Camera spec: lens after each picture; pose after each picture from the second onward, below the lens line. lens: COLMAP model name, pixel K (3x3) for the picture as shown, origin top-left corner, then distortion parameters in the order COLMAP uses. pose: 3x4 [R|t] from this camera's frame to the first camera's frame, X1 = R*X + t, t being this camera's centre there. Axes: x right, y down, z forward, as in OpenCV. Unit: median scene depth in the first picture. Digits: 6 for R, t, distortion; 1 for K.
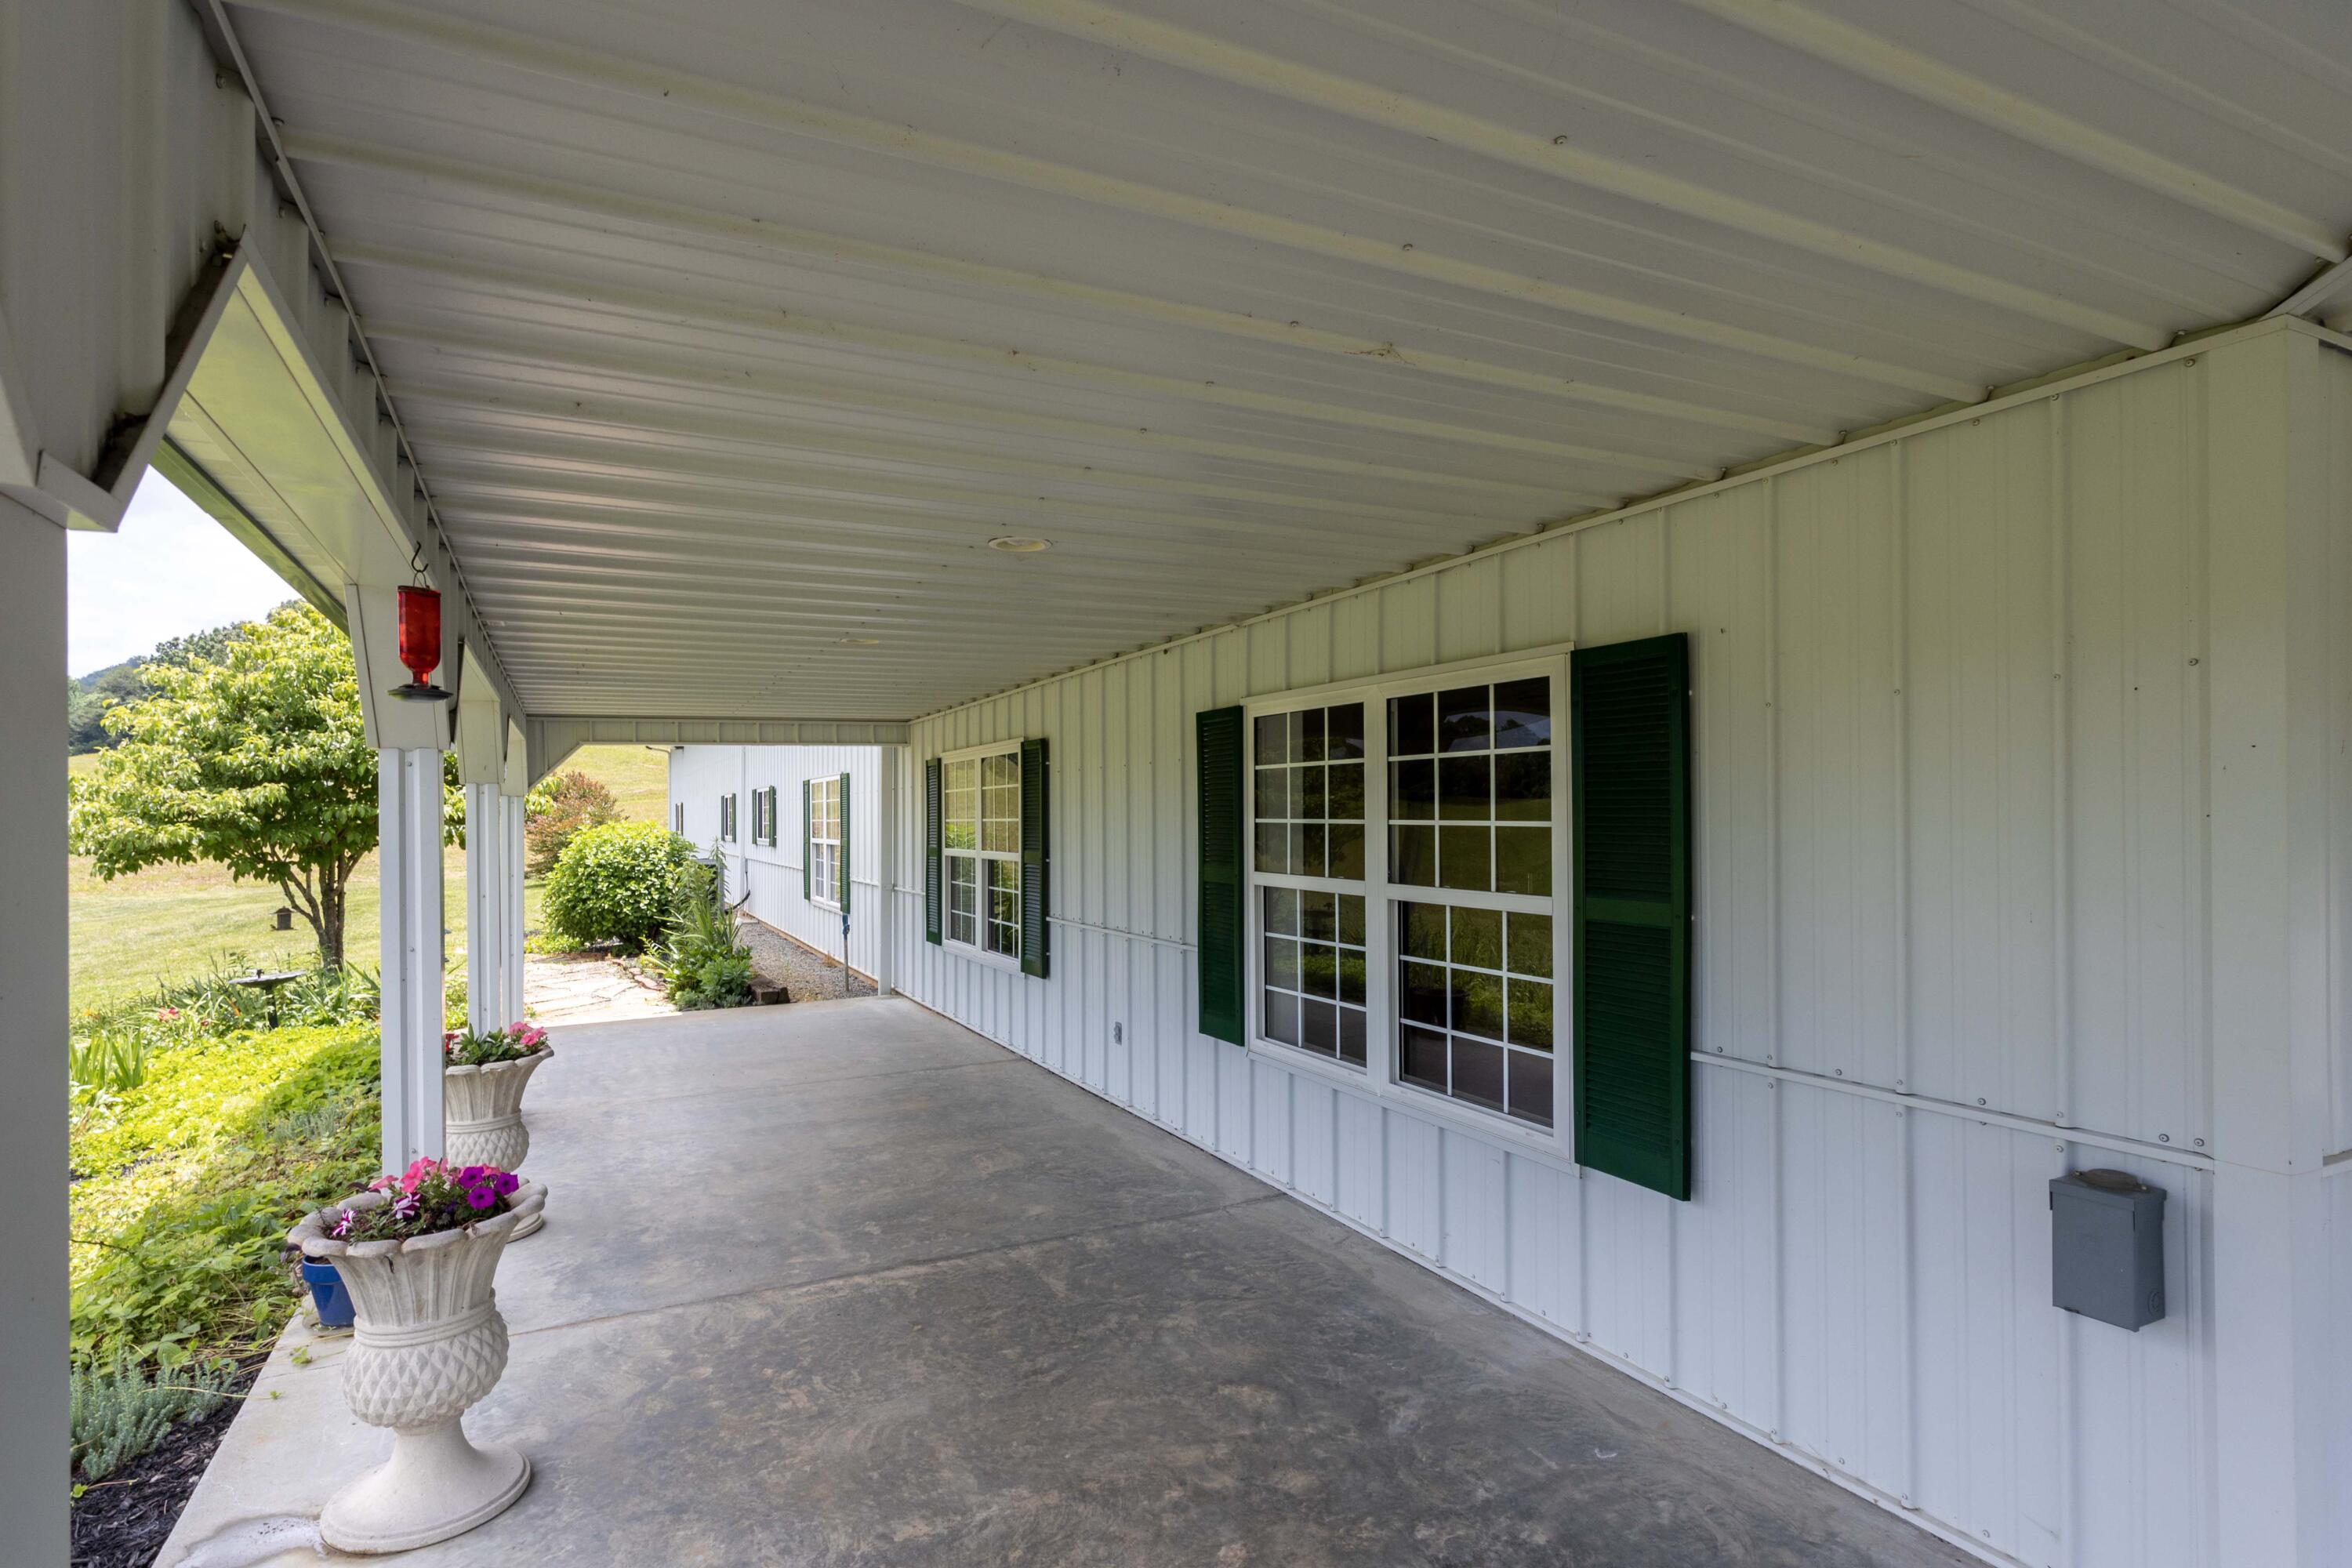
lens RADIAL K [[1131.5, 0, 1230.0], [0, 1131.5, 823.0], [0, 0, 1]] dist [0.046286, 0.001179]
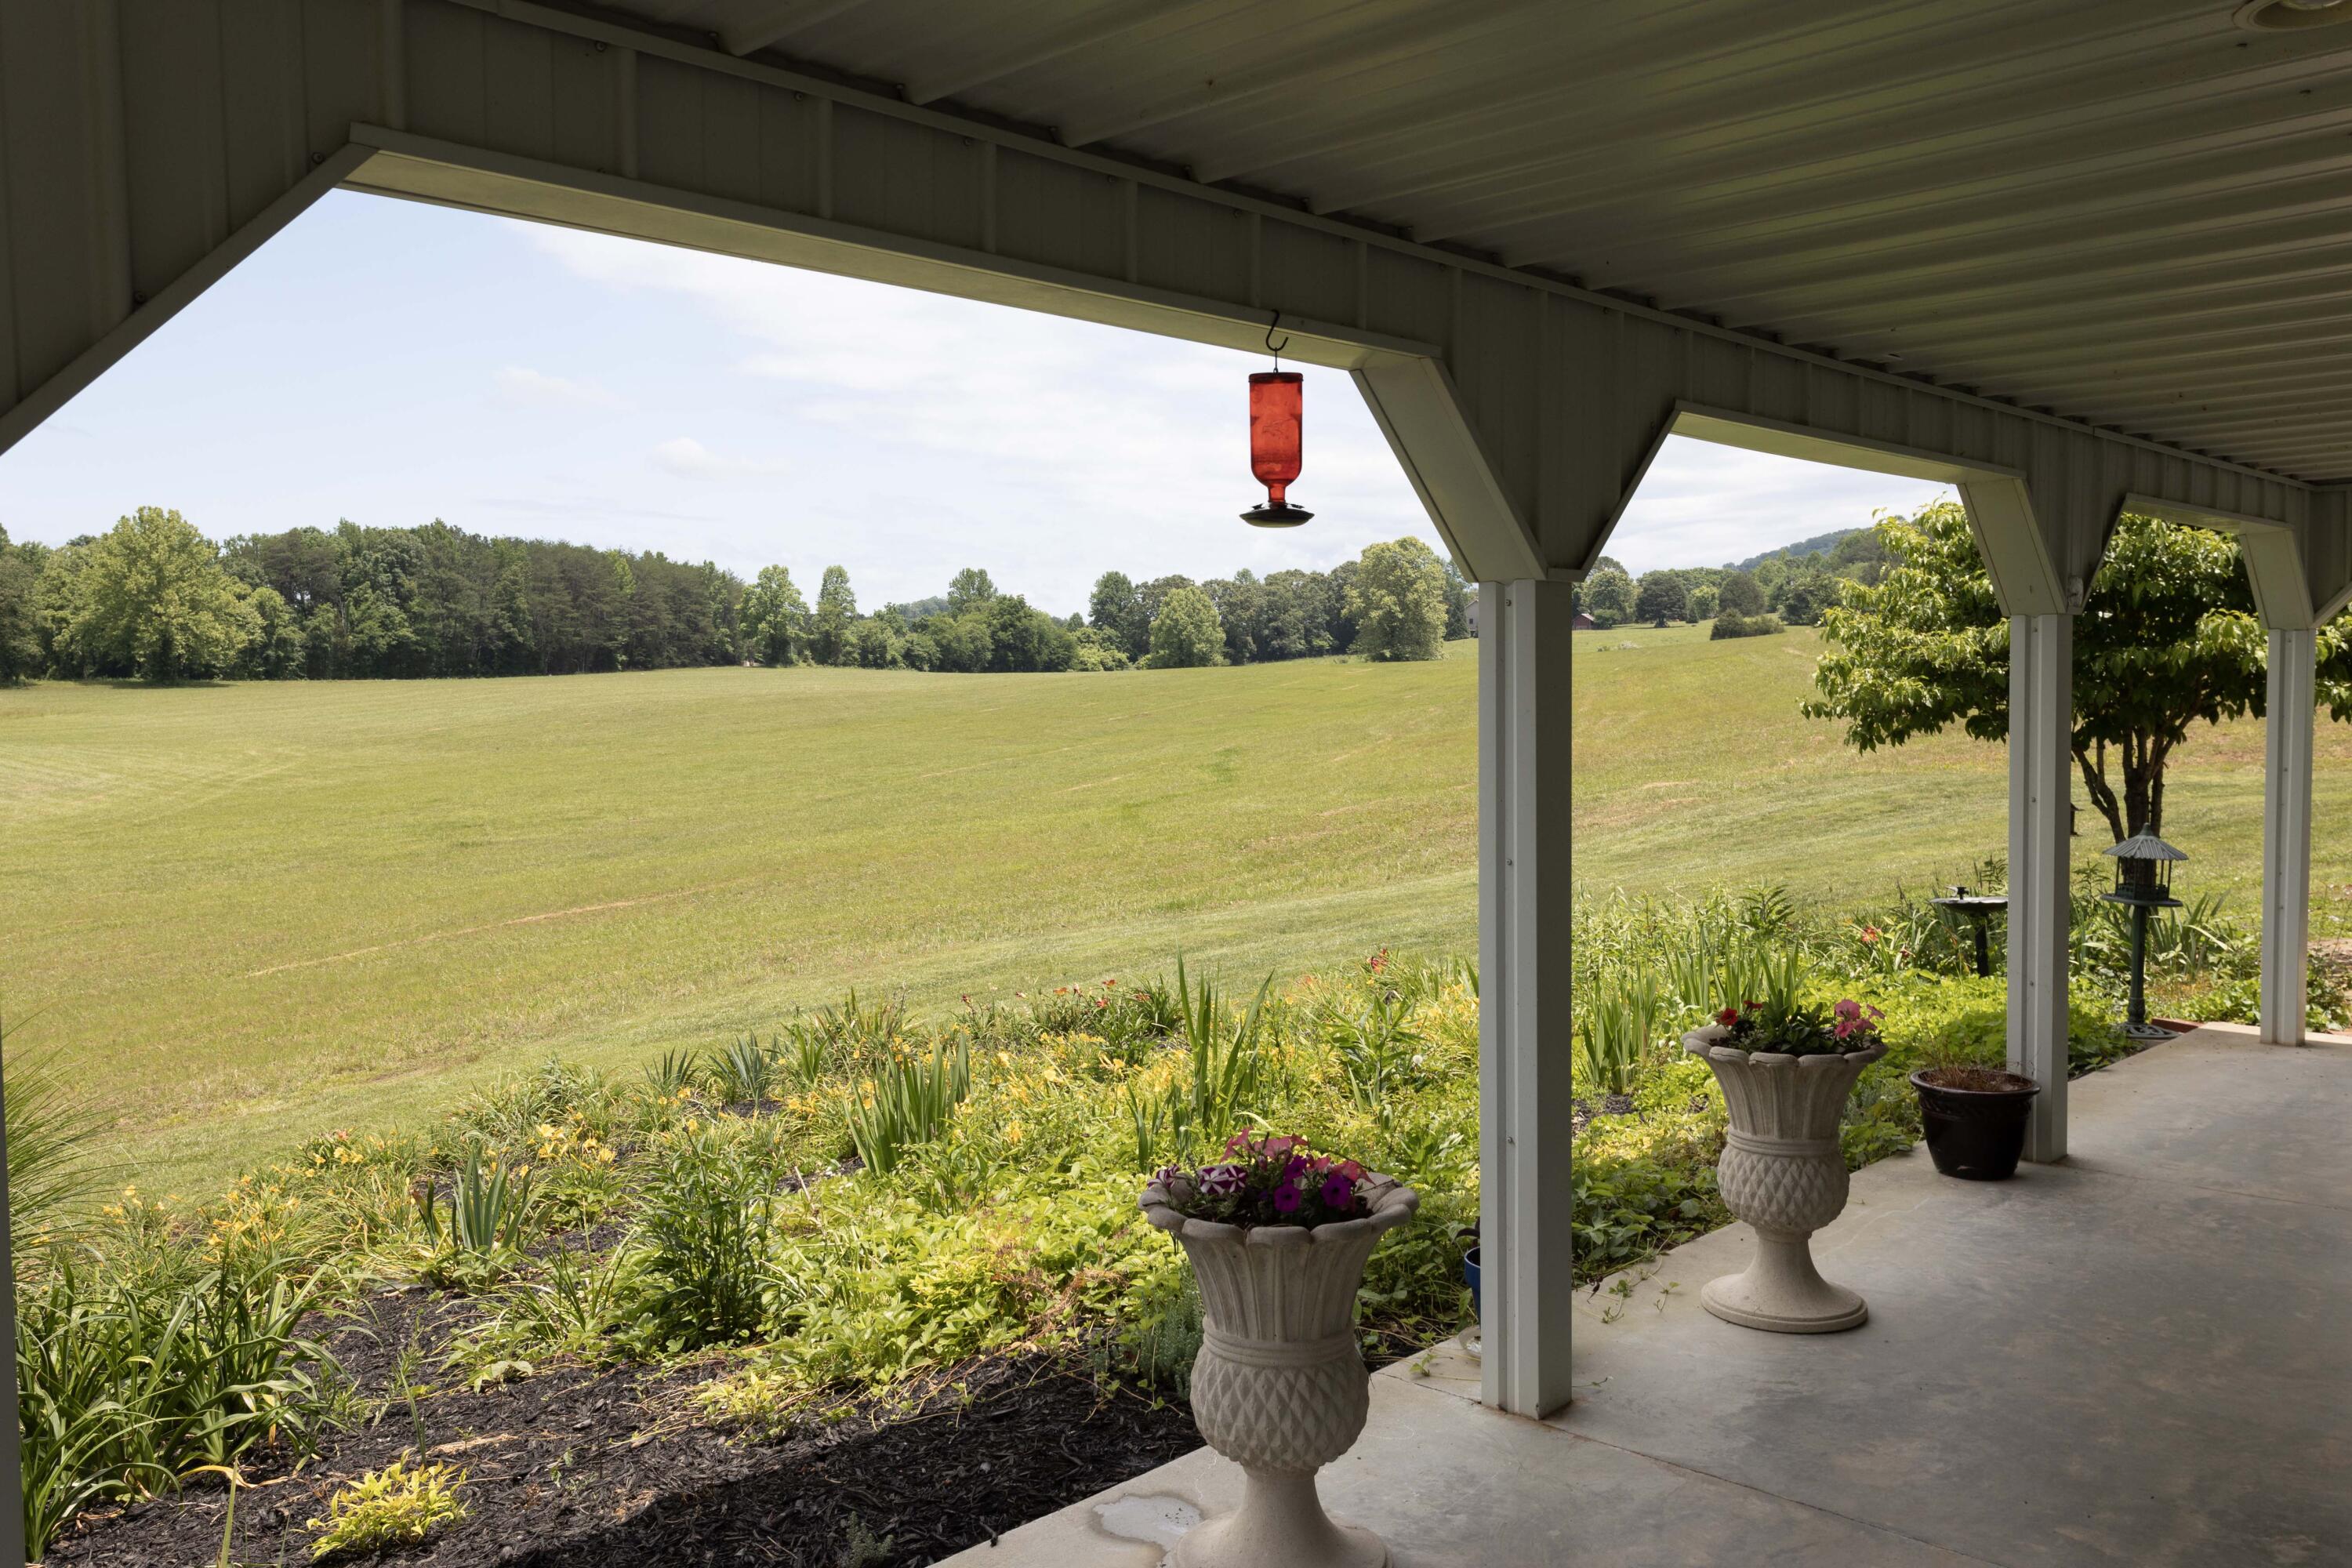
lens RADIAL K [[2067.1, 0, 1176.1], [0, 2067.1, 796.7], [0, 0, 1]] dist [0.017049, 0.024719]
pose [[0.310131, 0.049157, -0.949422, 0.338211], [0.011994, 0.998381, 0.055610, -0.004023], [0.950618, -0.028634, 0.309039, 0.315461]]
